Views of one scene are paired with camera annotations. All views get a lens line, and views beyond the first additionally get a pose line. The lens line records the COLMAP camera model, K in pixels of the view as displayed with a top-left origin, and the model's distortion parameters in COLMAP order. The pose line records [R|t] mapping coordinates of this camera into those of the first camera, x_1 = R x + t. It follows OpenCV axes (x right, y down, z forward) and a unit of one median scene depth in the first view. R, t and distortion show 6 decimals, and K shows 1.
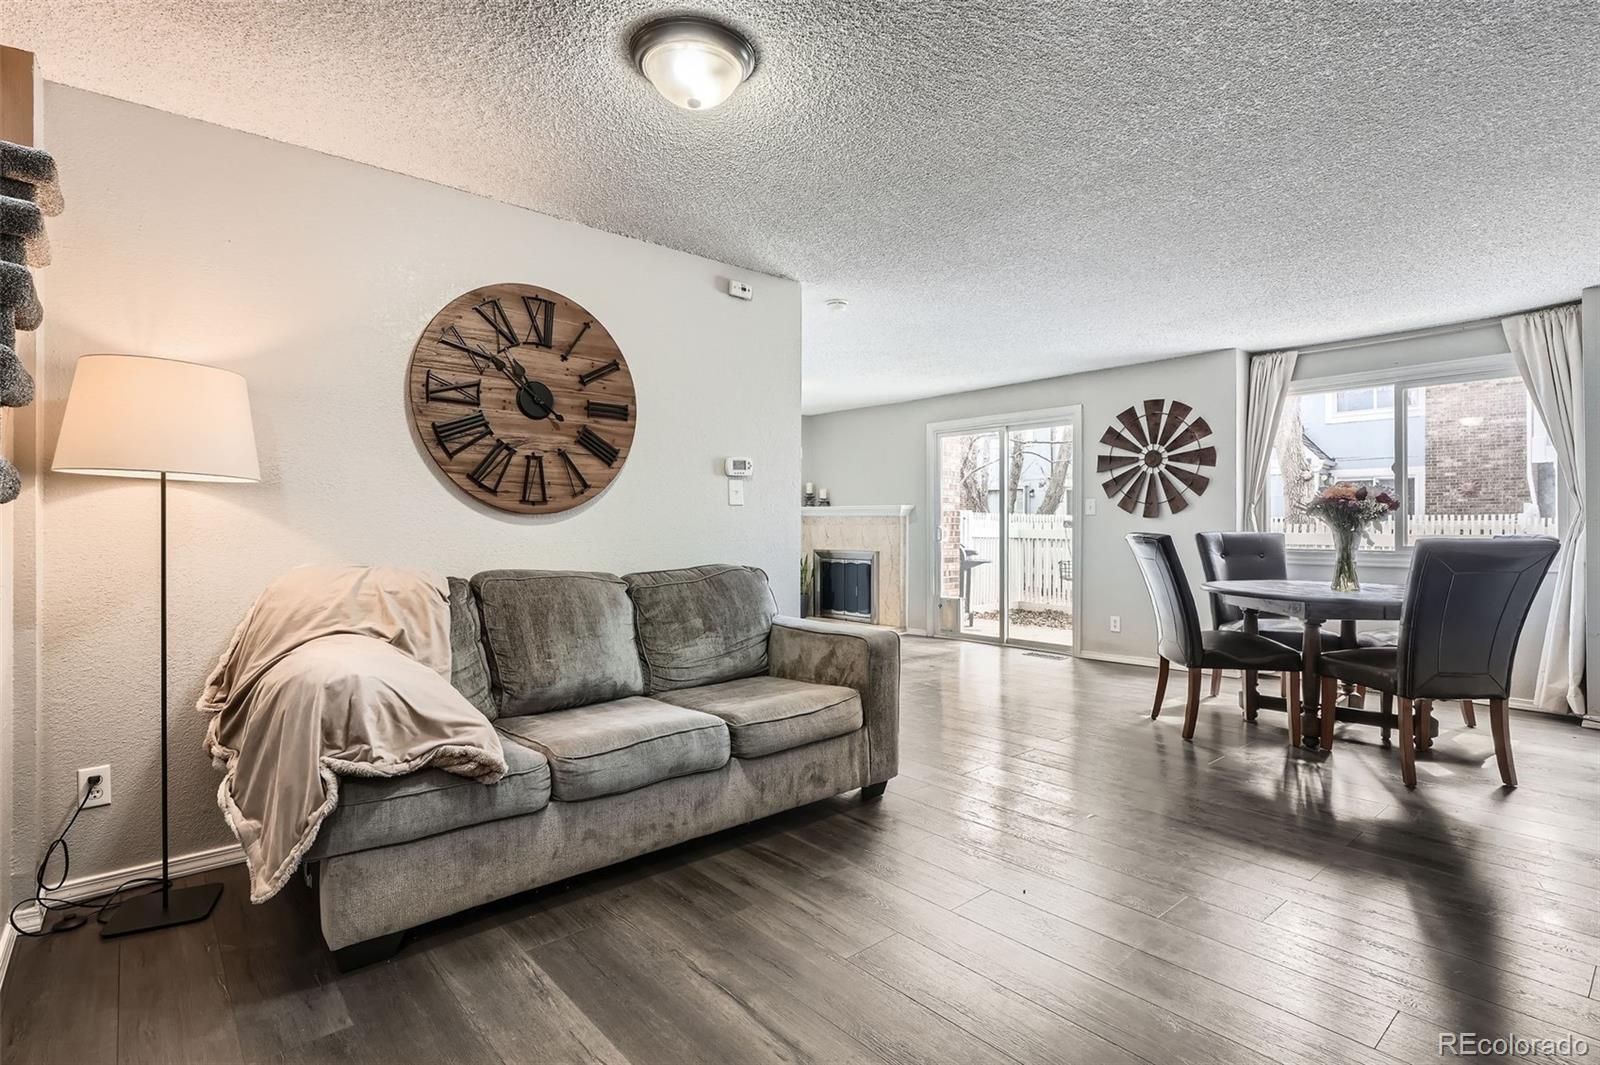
lens RADIAL K [[782.3, 0, 795.5], [0, 782.3, 523.8], [0, 0, 1]] dist [-0.003066, 0.001553]
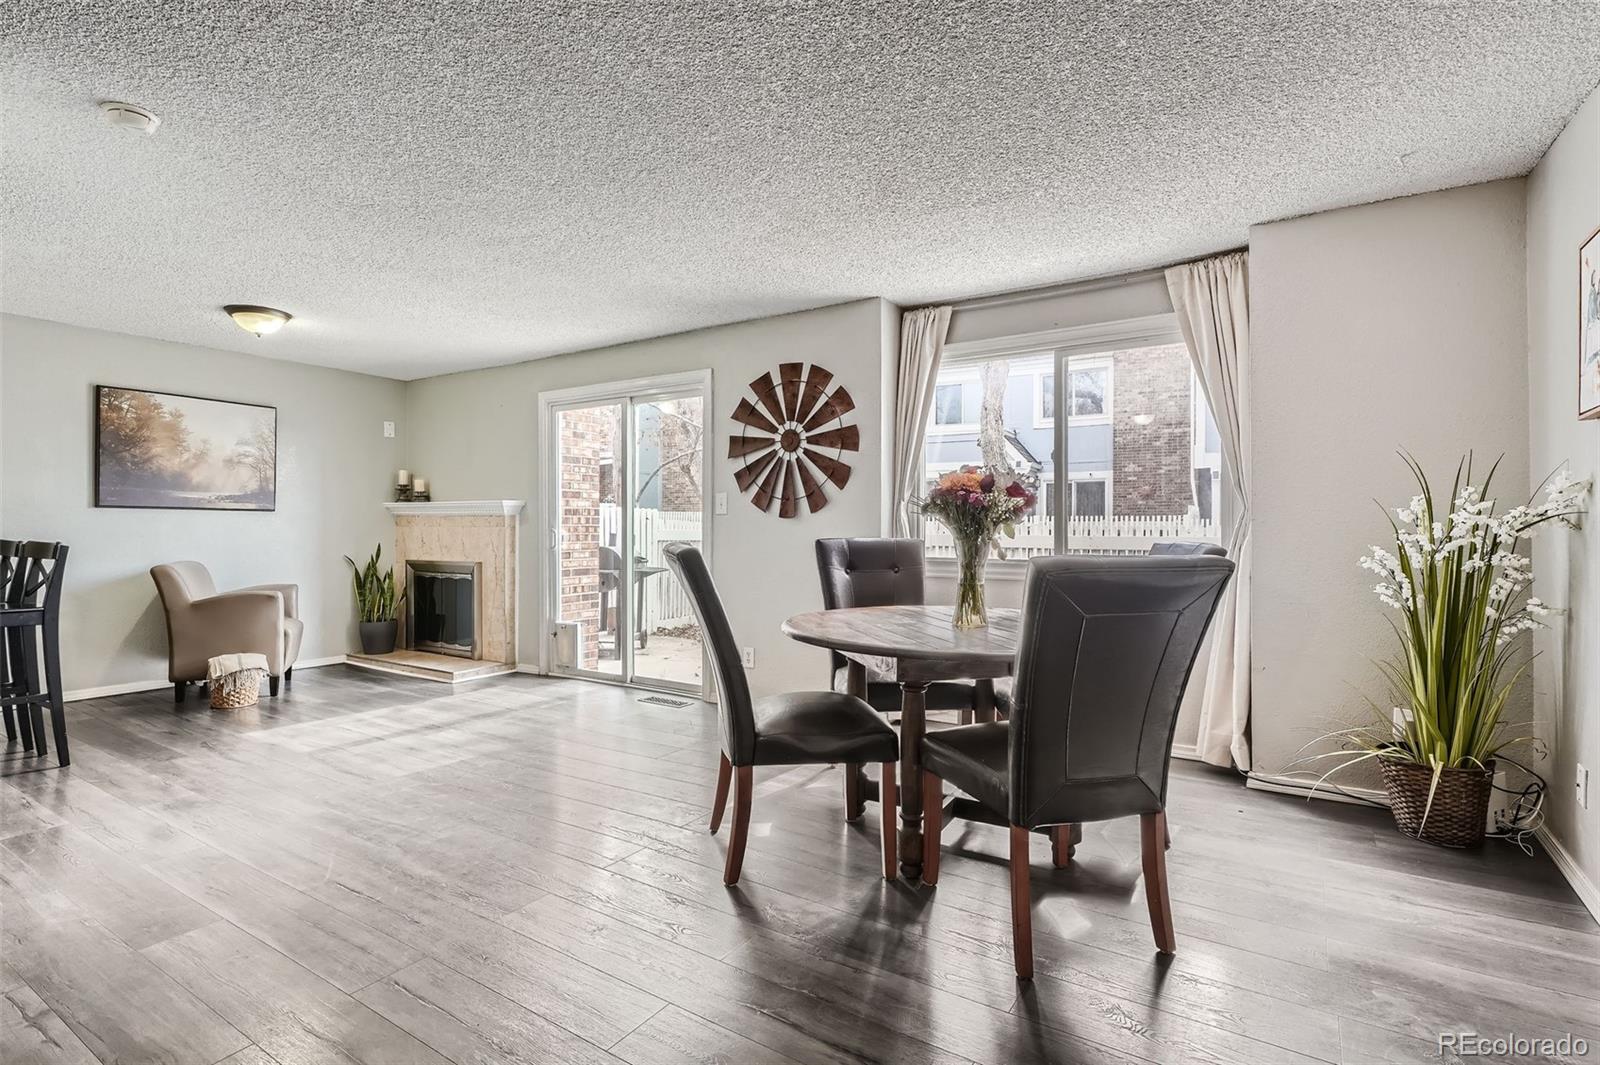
lens RADIAL K [[782.3, 0, 799.8], [0, 782.3, 528.4], [0, 0, 1]] dist [-0.003066, 0.001553]
pose [[0.958524, -0.001641, 0.285007, 0.253148], [-0.000189, 0.999980, 0.006393, -0.002532], [-0.285012, -0.006182, 0.958504, 0.269861]]
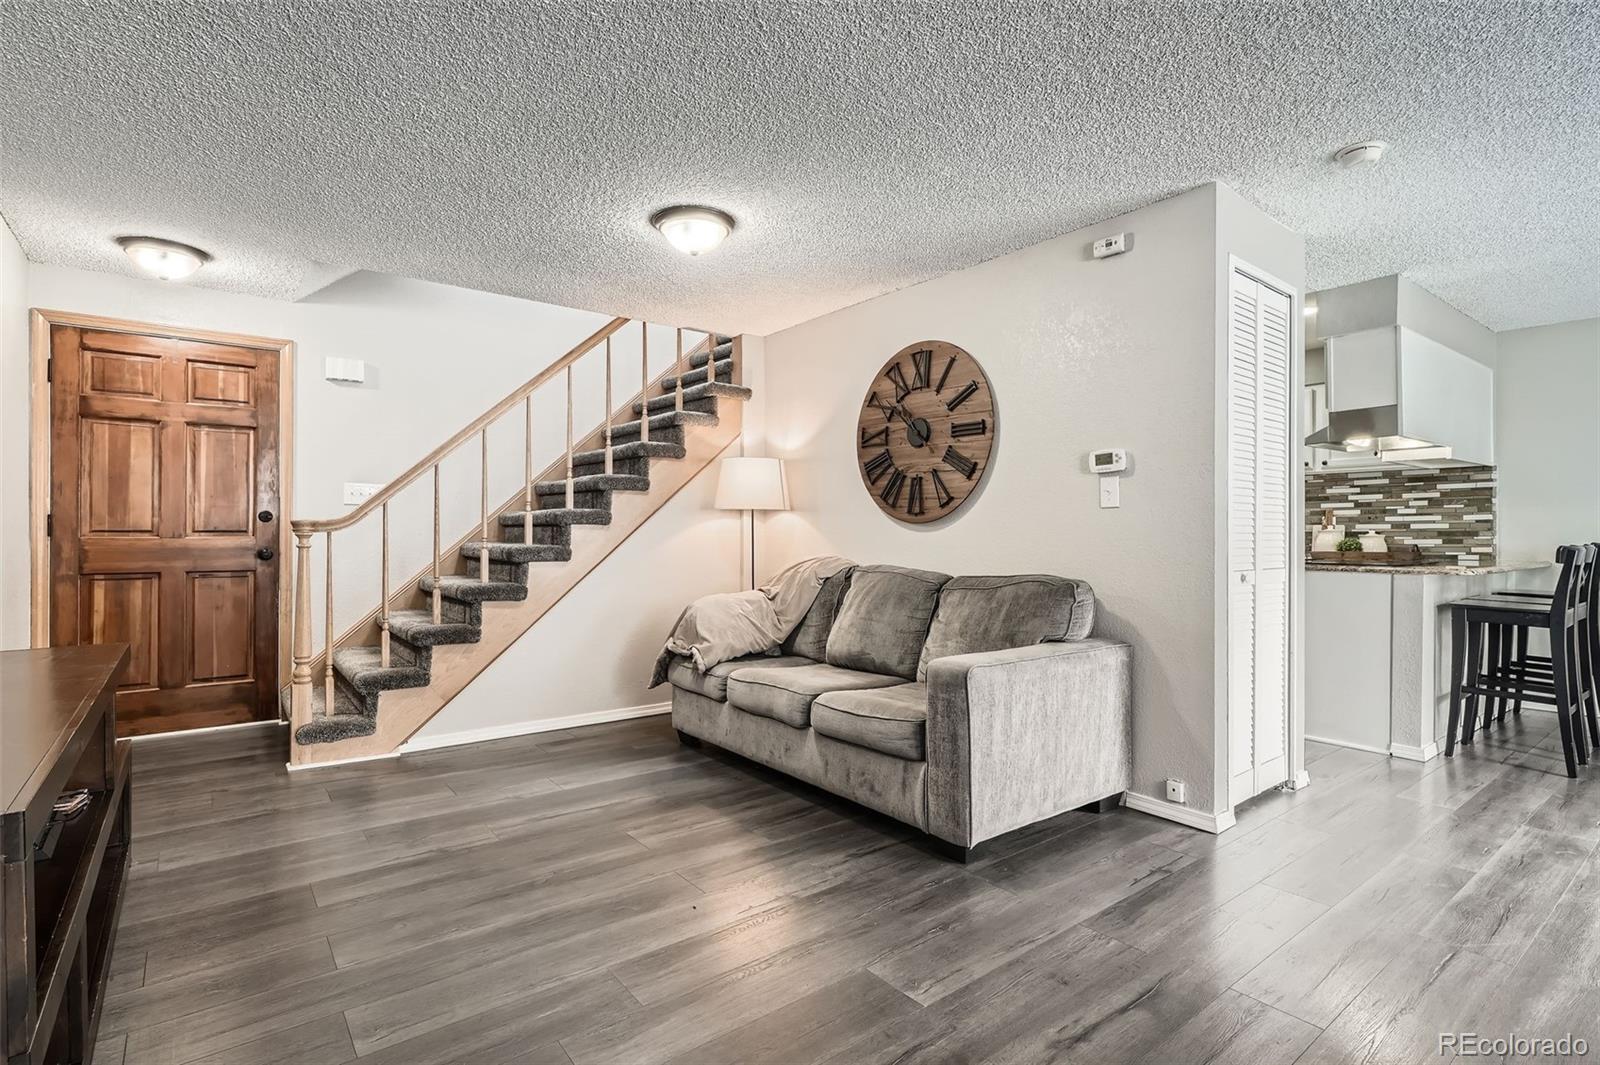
lens RADIAL K [[782.3, 0, 805.2], [0, 782.3, 530.5], [0, 0, 1]] dist [-0.003066, 0.001553]
pose [[-0.046428, -0.003841, -0.998914, 0.494980], [0.000276, 0.999993, -0.003858, 0.002208], [0.998922, -0.000455, -0.046427, 0.464090]]
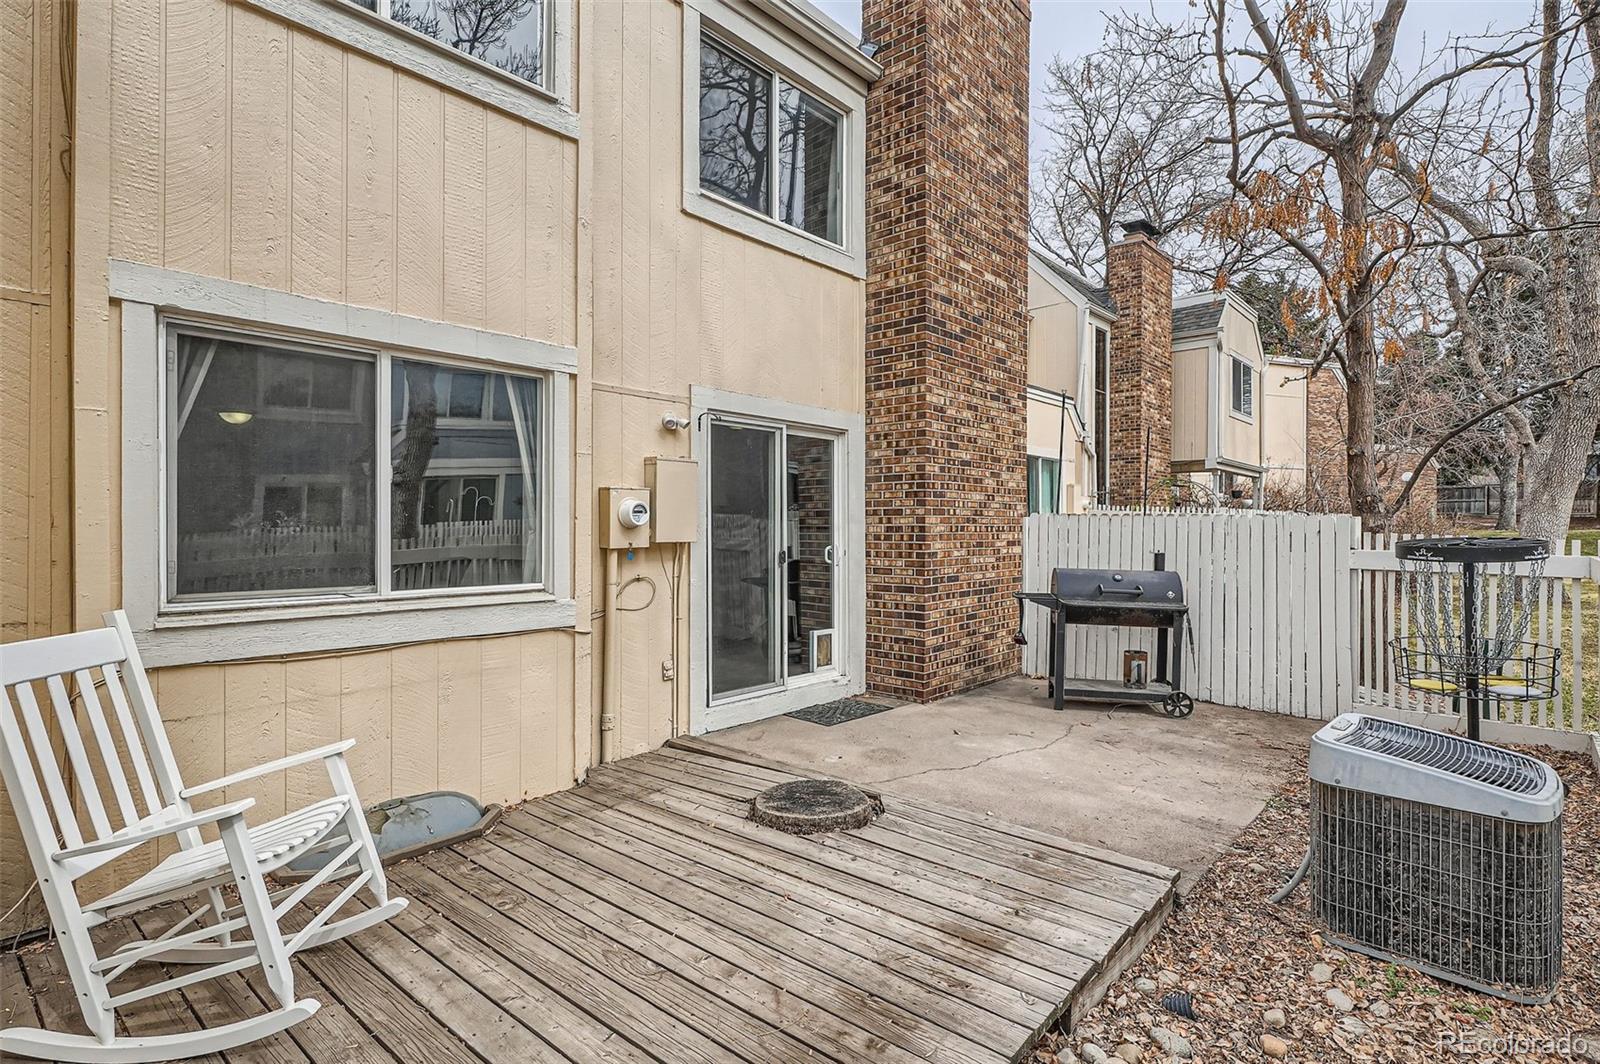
lens RADIAL K [[782.3, 0, 791.2], [0, 782.3, 530.5], [0, 0, 1]] dist [-0.003066, 0.001553]
pose [[0.107151, 0.002097, -0.994241, 1.319016], [0.003516, 0.999991, 0.002488, -0.019391], [0.994237, -0.003763, 0.107142, 1.120286]]
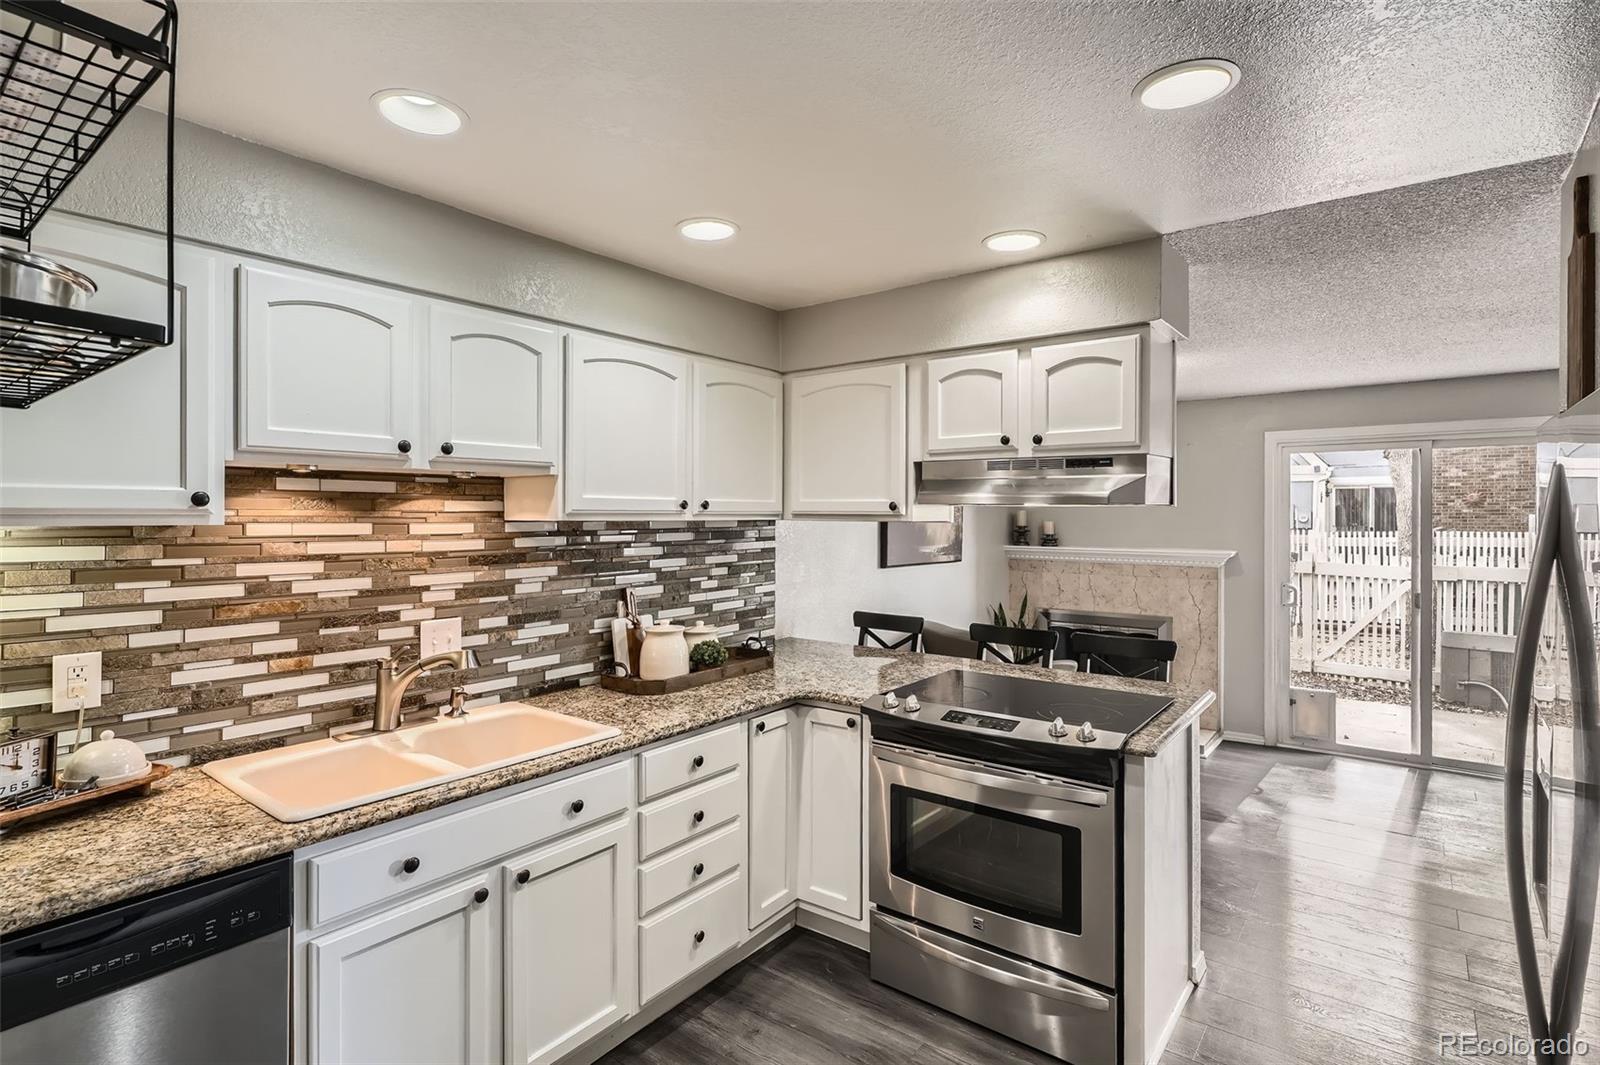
lens RADIAL K [[782.3, 0, 789.9], [0, 782.3, 523.0], [0, 0, 1]] dist [-0.003066, 0.001553]
pose [[0.982759, -0.002054, 0.184878, -0.471052], [0.000117, 0.999945, 0.010485, -0.073337], [-0.184890, -0.010283, 0.982705, 0.538932]]
